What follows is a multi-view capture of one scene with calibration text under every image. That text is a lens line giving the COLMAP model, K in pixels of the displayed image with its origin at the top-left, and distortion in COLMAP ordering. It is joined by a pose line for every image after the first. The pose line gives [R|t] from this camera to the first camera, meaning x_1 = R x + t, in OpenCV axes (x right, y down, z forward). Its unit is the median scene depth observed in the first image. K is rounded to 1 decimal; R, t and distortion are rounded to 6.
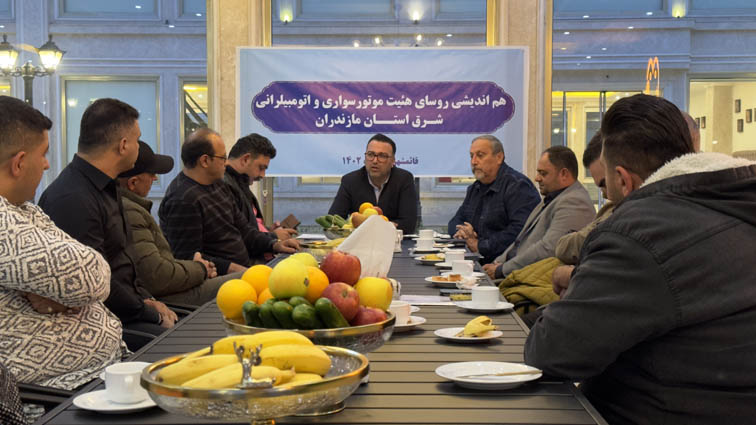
lens RADIAL K [[1074.3, 0, 377.9], [0, 1074.3, 214.1], [0, 0, 1]] dist [0.071395, 0.000000]
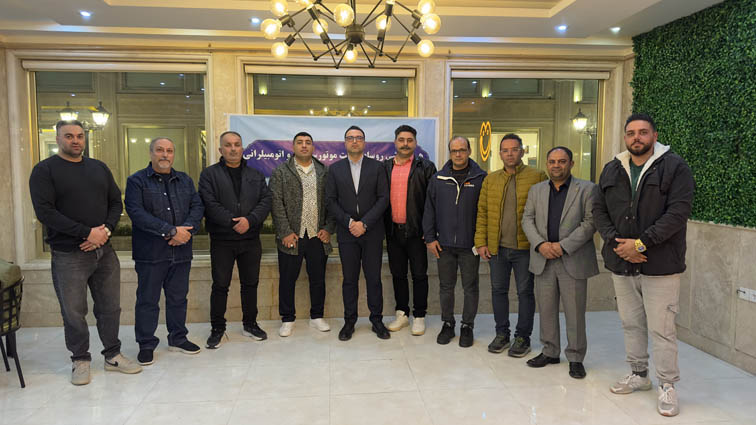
lens RADIAL K [[491.5, 0, 380.6], [0, 491.5, 215.2], [0, 0, 1]] dist [-0.006432, -0.004494]
pose [[0.988655, -0.013385, 0.149604, -0.055113], [0.003915, 0.997979, 0.063416, -0.104524], [-0.150150, -0.062111, 0.986710, 0.555302]]
